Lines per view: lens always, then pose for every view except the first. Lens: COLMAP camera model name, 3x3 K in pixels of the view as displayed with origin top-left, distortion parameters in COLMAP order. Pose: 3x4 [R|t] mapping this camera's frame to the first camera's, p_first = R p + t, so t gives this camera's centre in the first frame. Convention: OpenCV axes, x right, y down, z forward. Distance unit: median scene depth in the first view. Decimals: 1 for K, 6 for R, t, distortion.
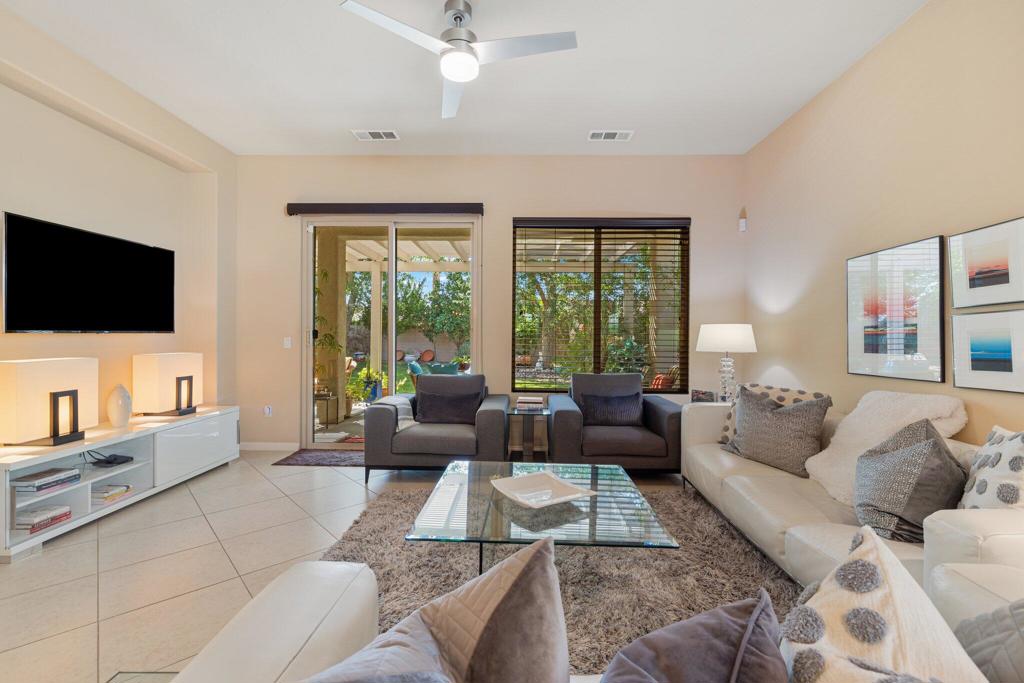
lens RADIAL K [[438.4, 0, 516.0], [0, 438.4, 341.2], [0, 0, 1]] dist [-0.007755, 0.000200]
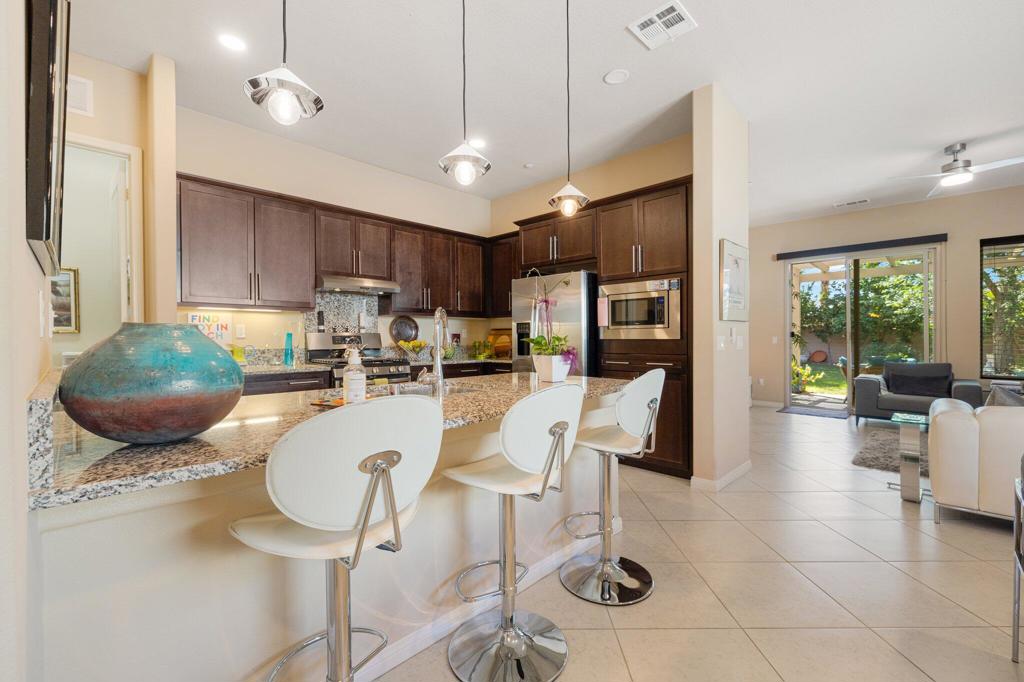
lens RADIAL K [[438.4, 0, 511.2], [0, 438.4, 341.1], [0, 0, 1]] dist [-0.007755, 0.000200]
pose [[0.726146, -0.003311, -0.687533, -0.140427], [-0.001505, 0.999978, -0.006405, 0.021995], [0.687539, 0.005685, 0.726125, -0.911804]]
